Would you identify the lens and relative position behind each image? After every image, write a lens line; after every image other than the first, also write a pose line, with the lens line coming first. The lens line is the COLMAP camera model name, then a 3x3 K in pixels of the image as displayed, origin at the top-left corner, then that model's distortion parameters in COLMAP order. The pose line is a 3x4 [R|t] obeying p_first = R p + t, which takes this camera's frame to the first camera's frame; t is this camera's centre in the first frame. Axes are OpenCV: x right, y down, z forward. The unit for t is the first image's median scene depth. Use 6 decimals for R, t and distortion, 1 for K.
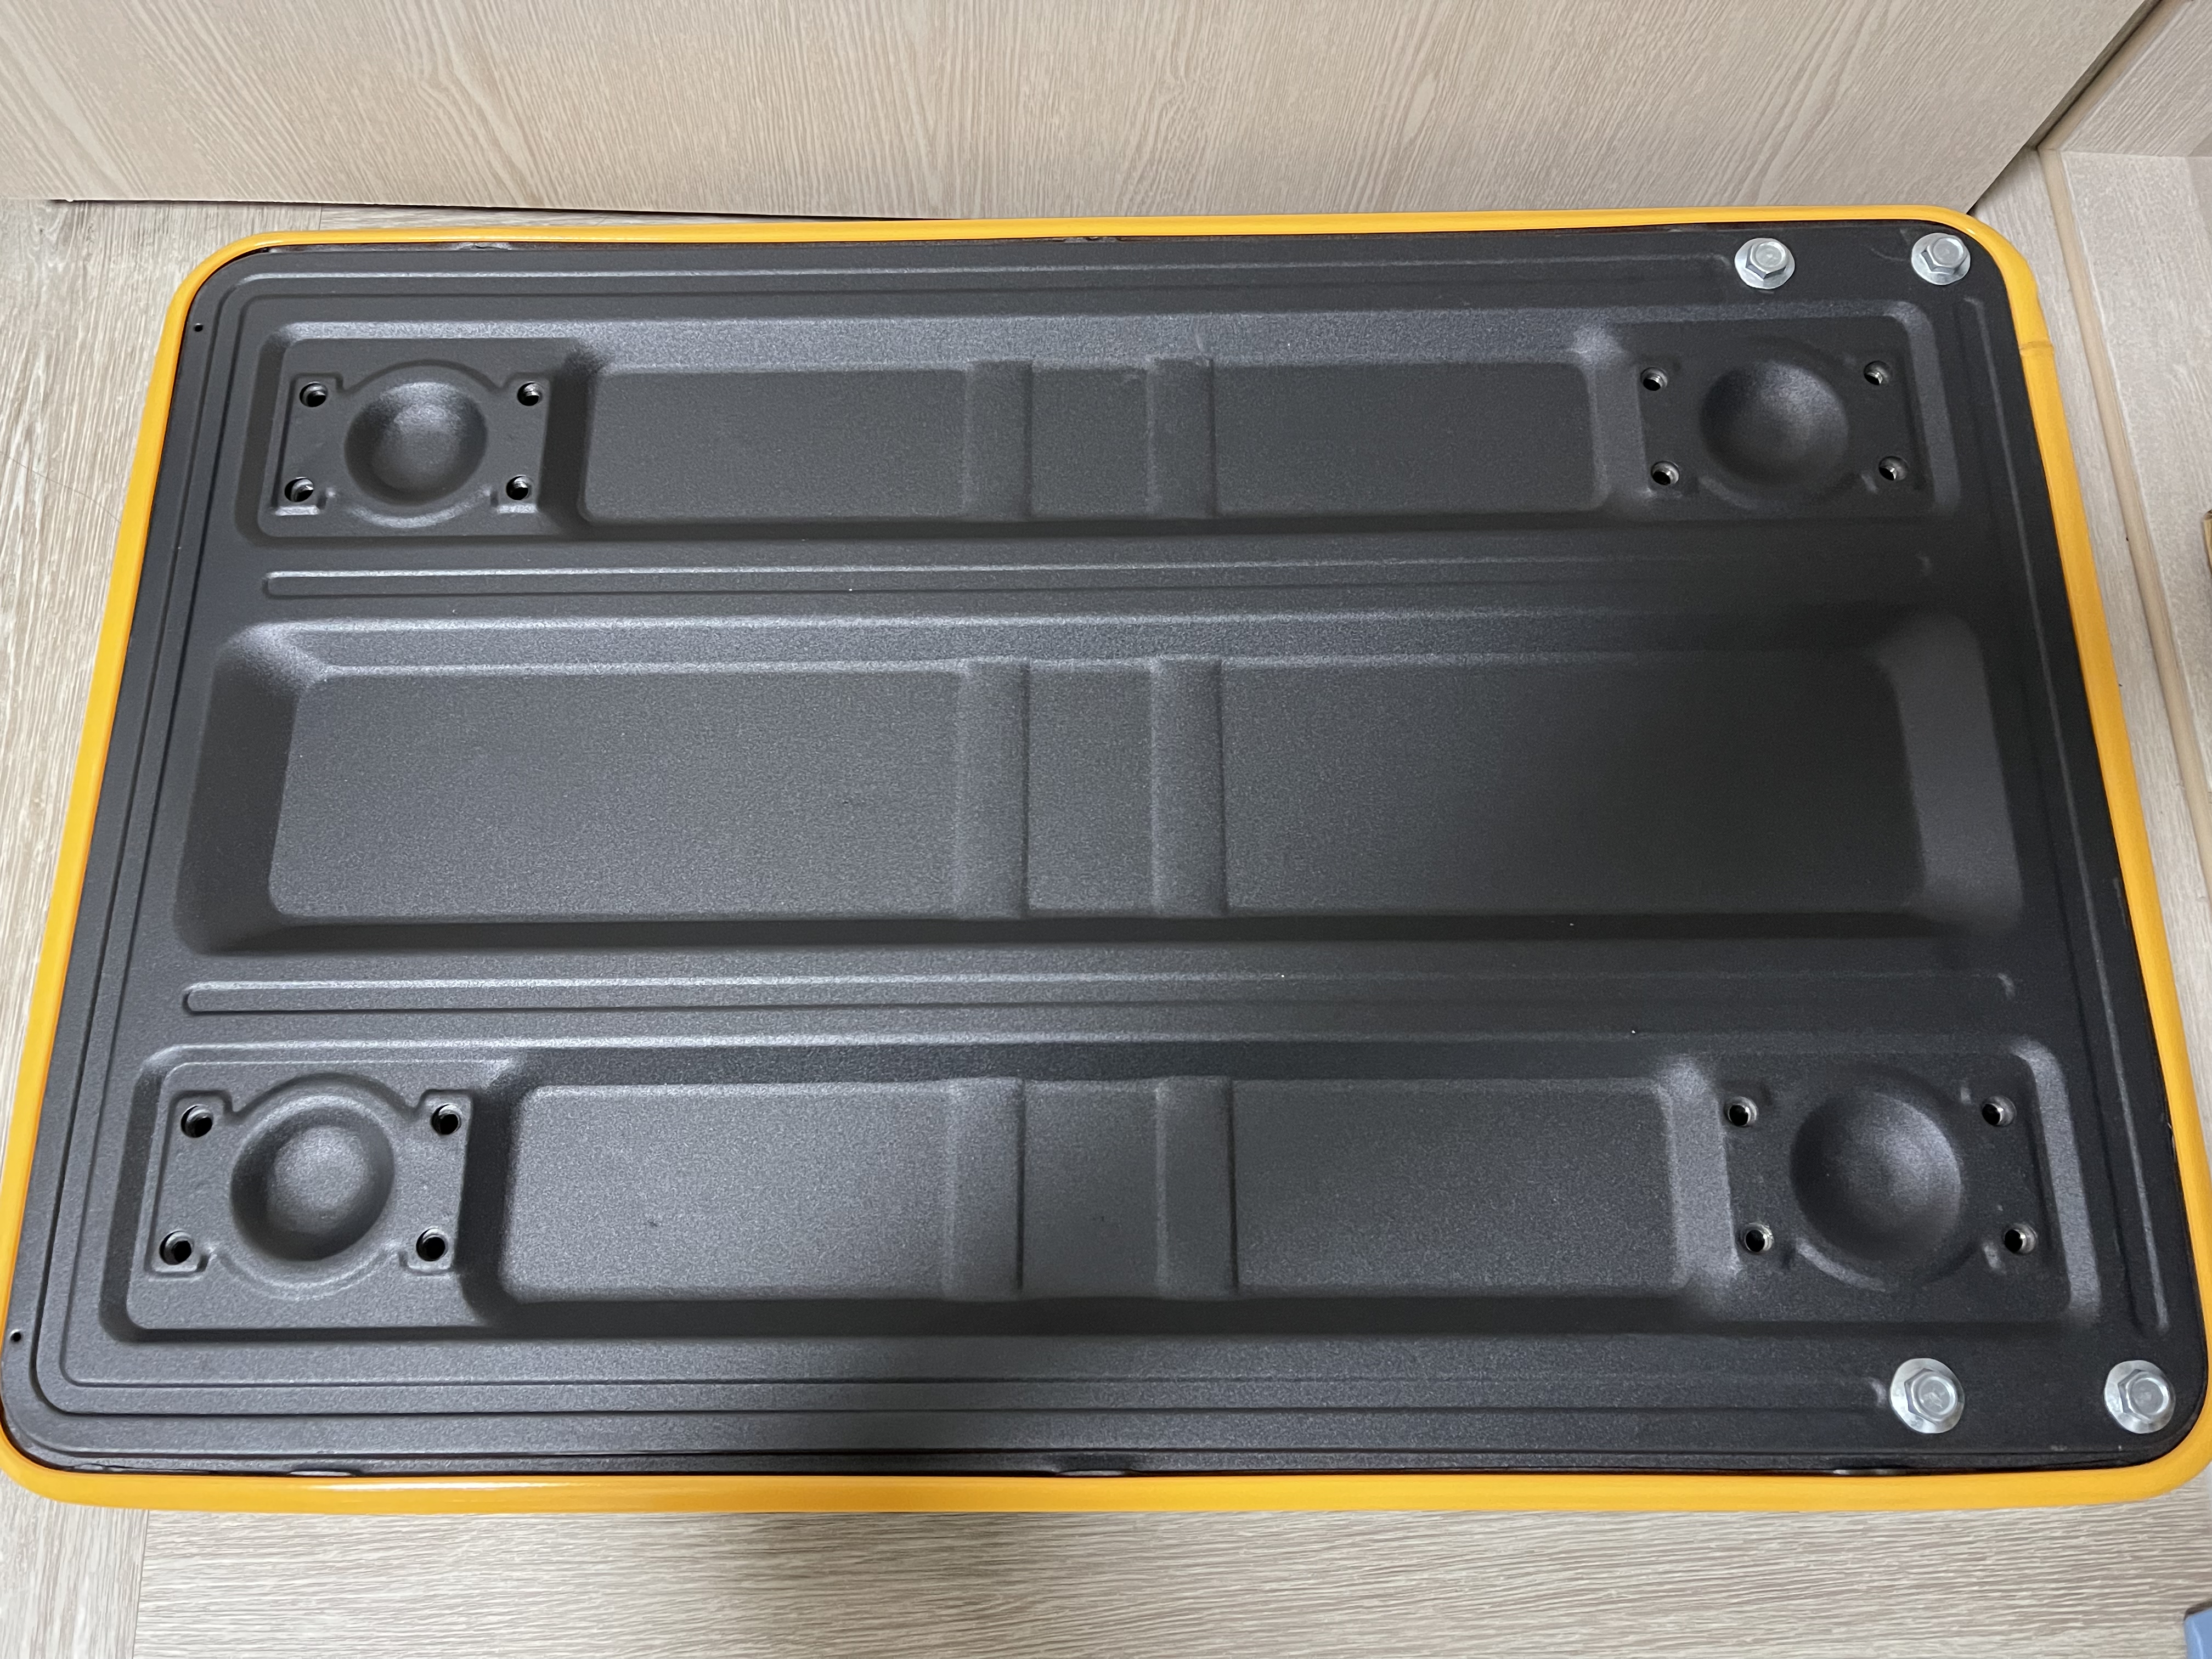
lens RADIAL K [[1670.2, 0, 1170.0], [0, 1670.2, 837.4], [0, 0, 1]] dist [0.059383, -0.084843]
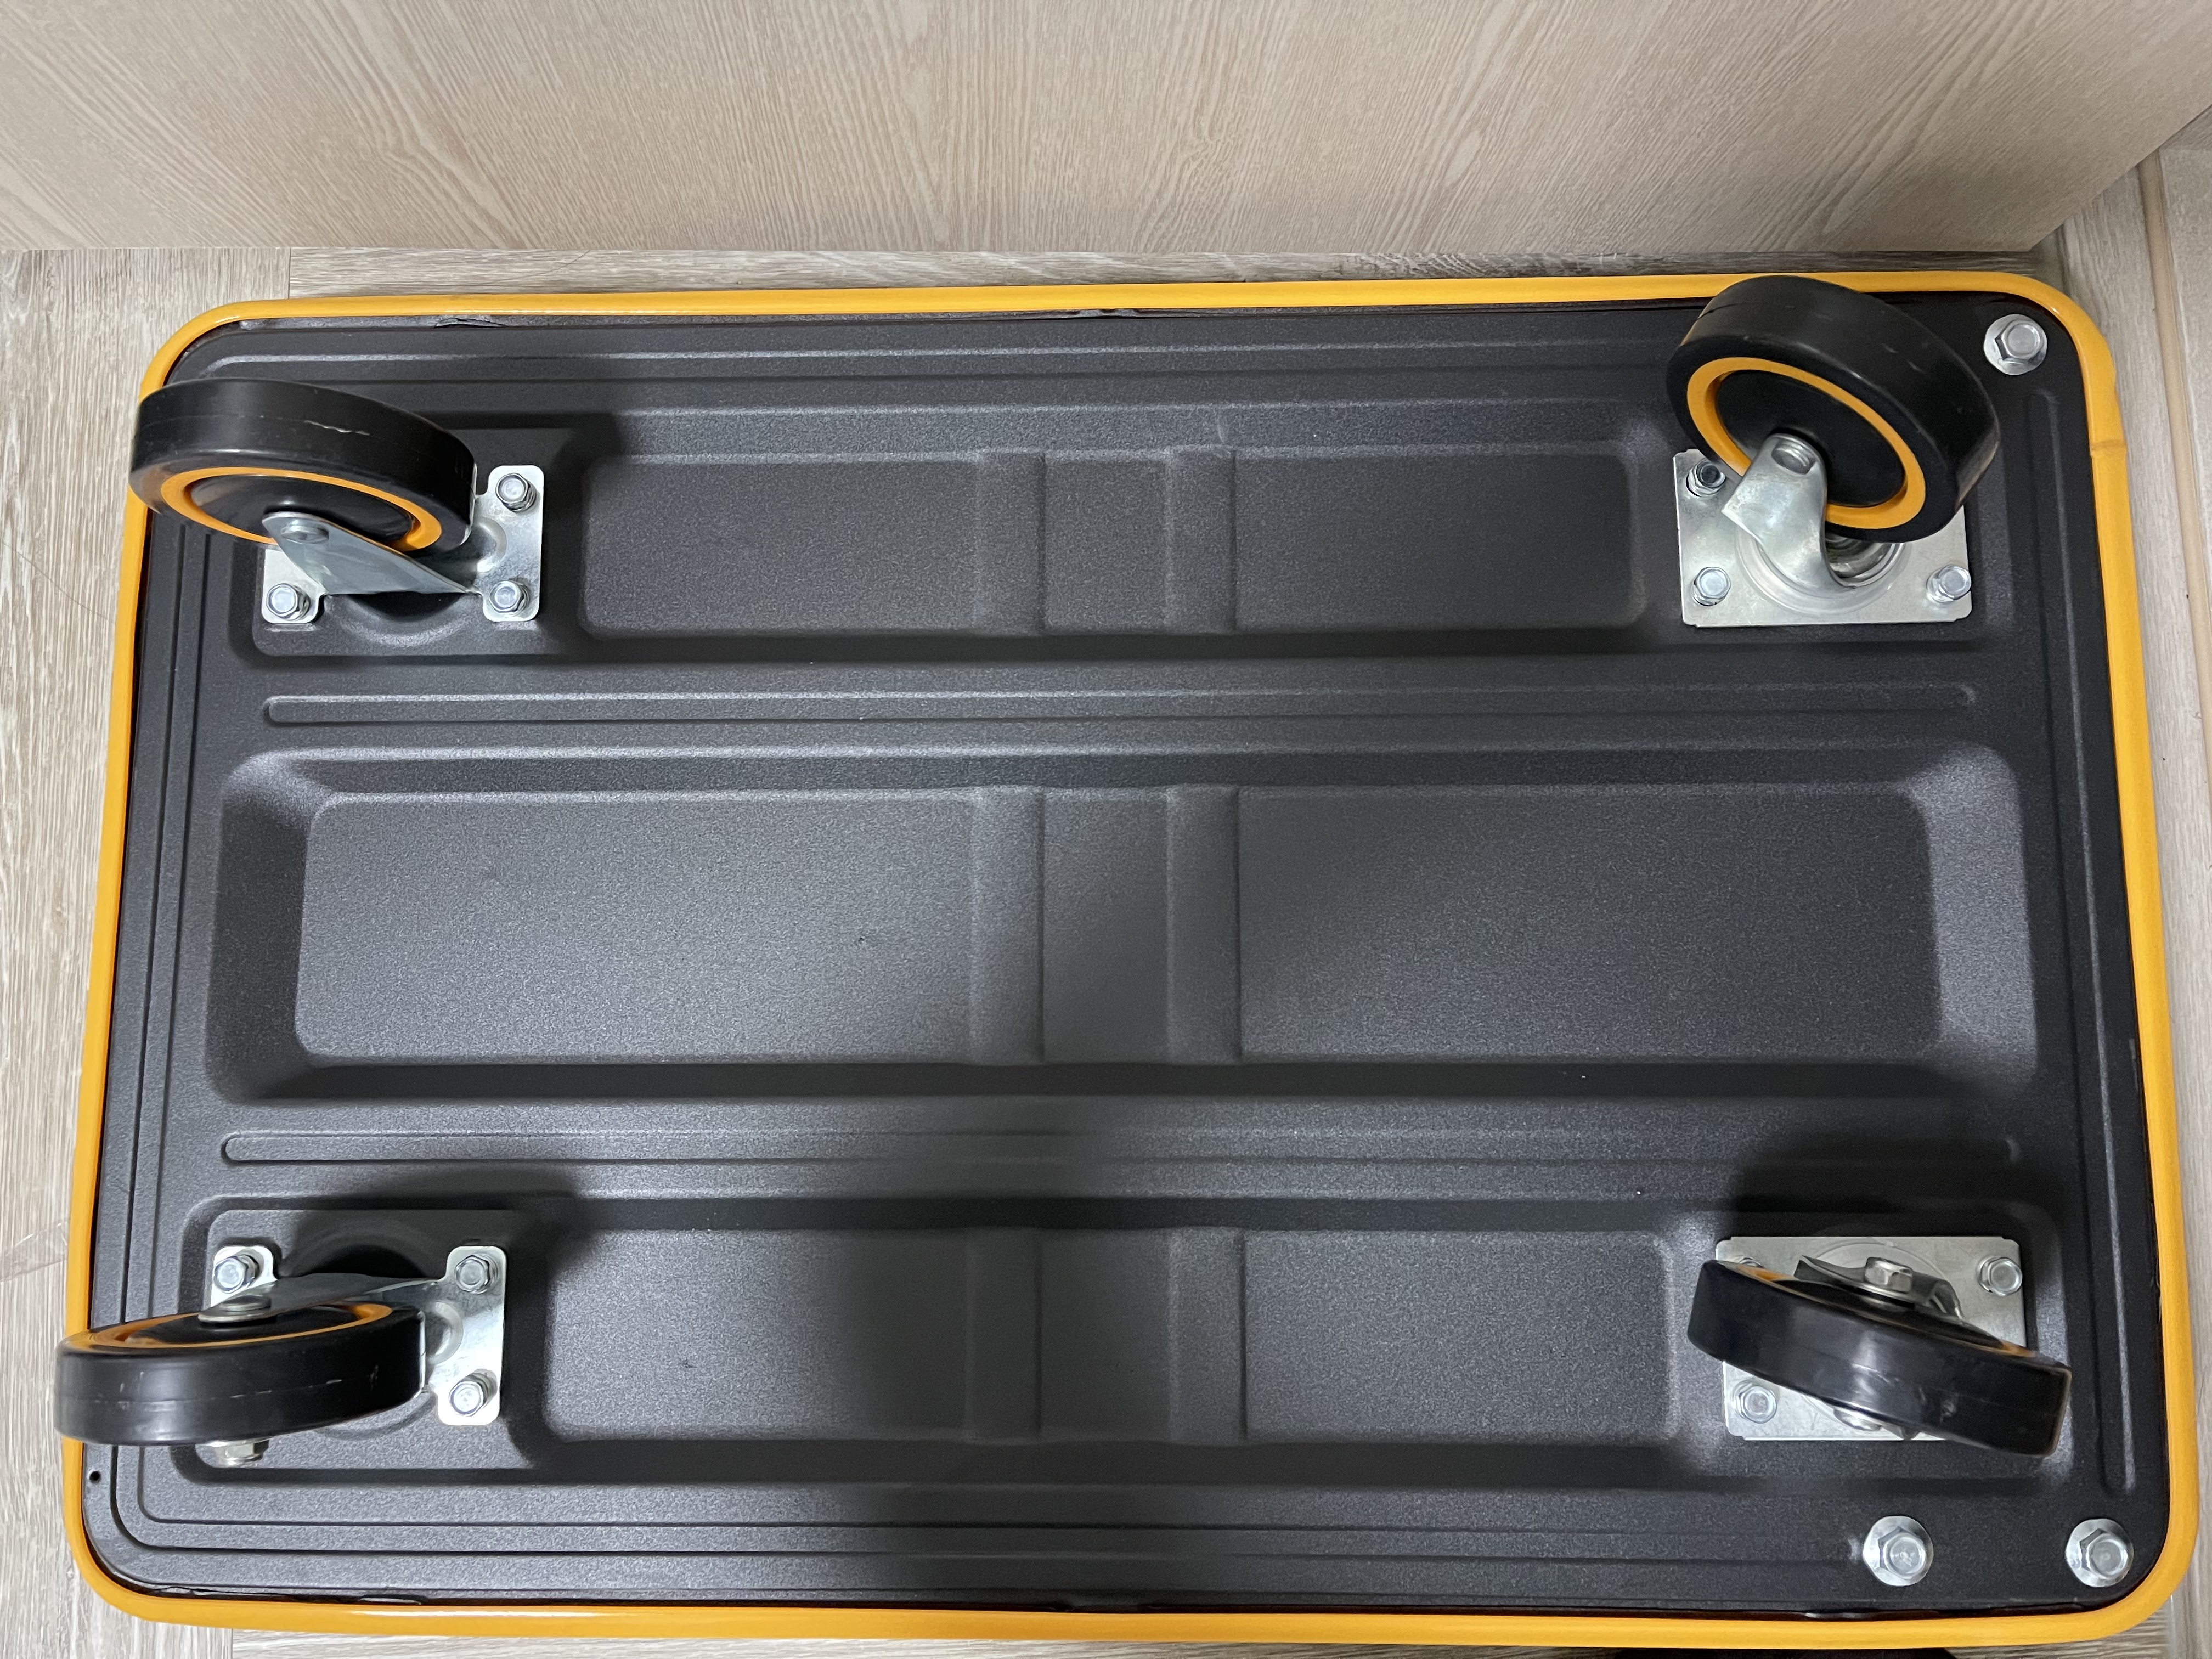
lens RADIAL K [[1670.2, 0, 1170.4], [0, 1670.2, 857.6], [0, 0, 1]] dist [0.059383, -0.084843]
pose [[0.999879, 0.008536, -0.012985, 0.003181], [-0.006162, 0.984898, 0.173024, -0.223657], [0.014266, -0.172923, 0.984832, 0.024297]]
